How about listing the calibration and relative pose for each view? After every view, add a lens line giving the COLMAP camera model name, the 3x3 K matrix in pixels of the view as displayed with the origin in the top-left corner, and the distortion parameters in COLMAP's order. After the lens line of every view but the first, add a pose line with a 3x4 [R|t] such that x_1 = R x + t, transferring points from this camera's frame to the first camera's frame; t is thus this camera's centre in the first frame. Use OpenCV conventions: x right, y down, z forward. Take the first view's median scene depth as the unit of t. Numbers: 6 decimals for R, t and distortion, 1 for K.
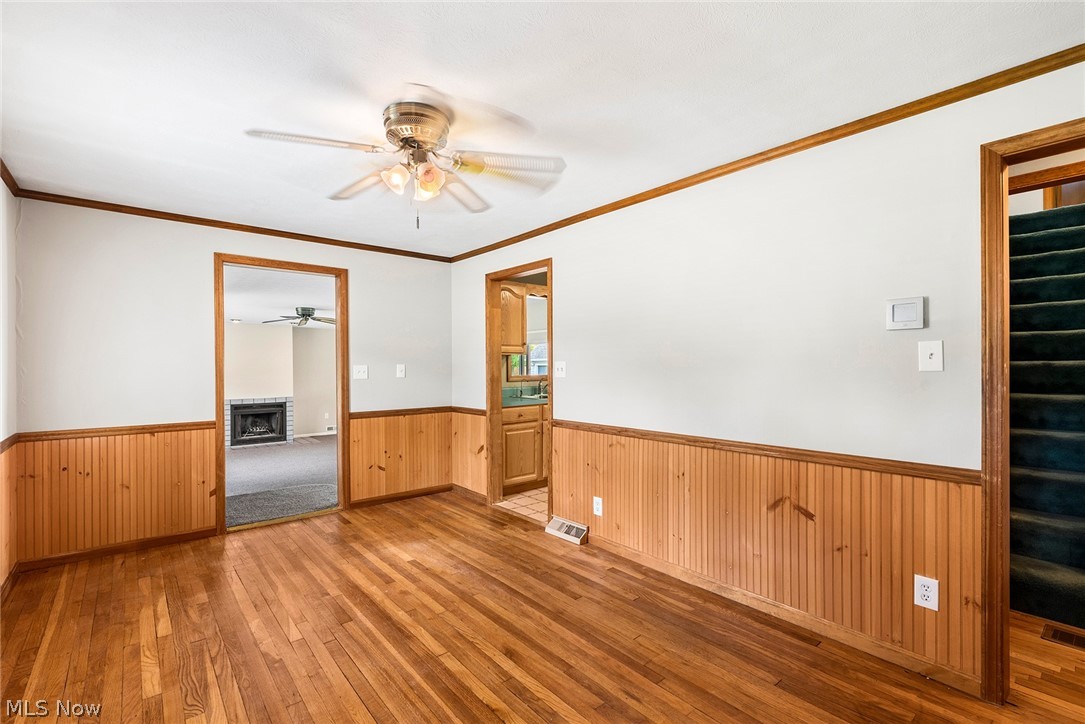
lens RADIAL K [[487.9, 0, 542.5], [0, 487.9, 362.0], [0, 0, 1]] dist [-0.000098, -0.000121]
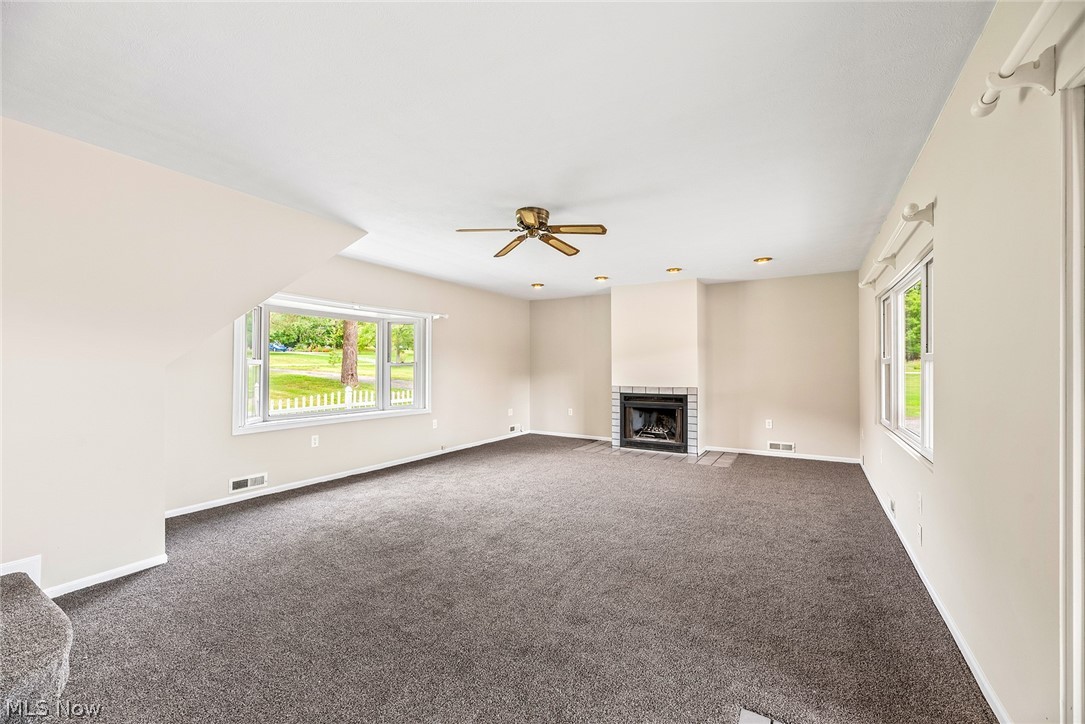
lens RADIAL K [[437.2, 0, 542.5], [0, 437.2, 367.4], [0, 0, 1]] dist [-0.000187, -0.000023]
pose [[0.314972, 0.003219, -0.949095, -0.026908], [0.006798, 0.999961, 0.005647, 0.040972], [0.949077, -0.008231, 0.314938, 0.640776]]
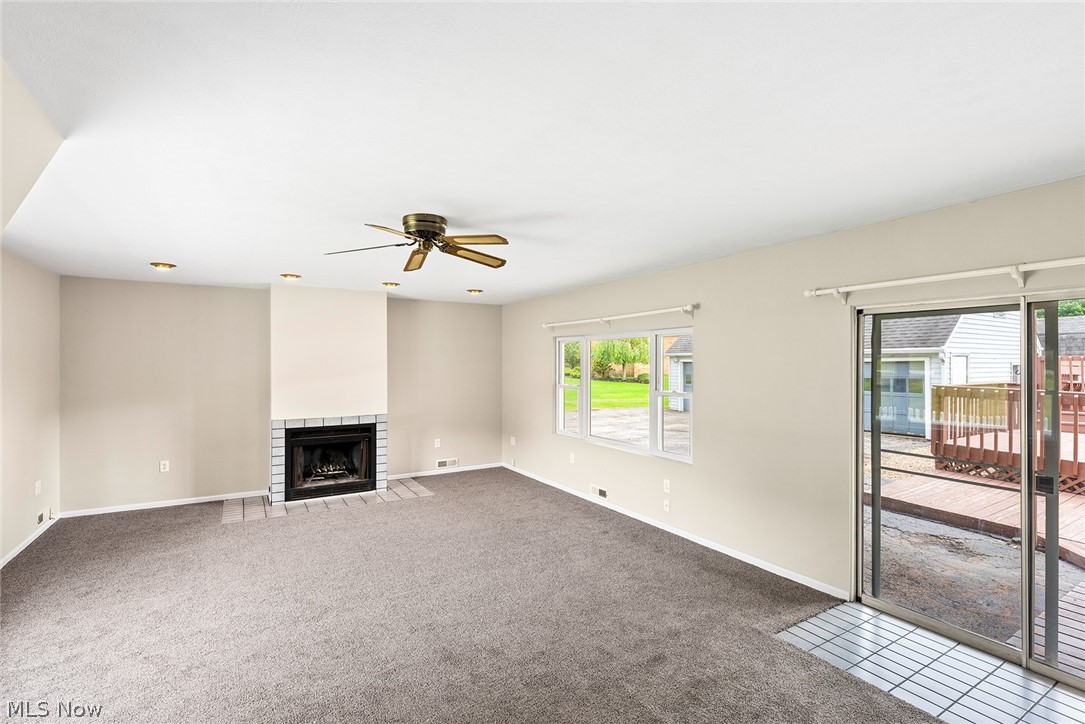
lens RADIAL K [[504.8, 0, 542.5], [0, 504.8, 362.0], [0, 0, 1]] dist [-0.000780, -0.000309]
pose [[0.987756, 0.004498, -0.155941, -0.241554], [-0.003273, 0.999962, 0.008115, 0.004028], [0.155971, -0.007505, 0.987733, 0.447835]]
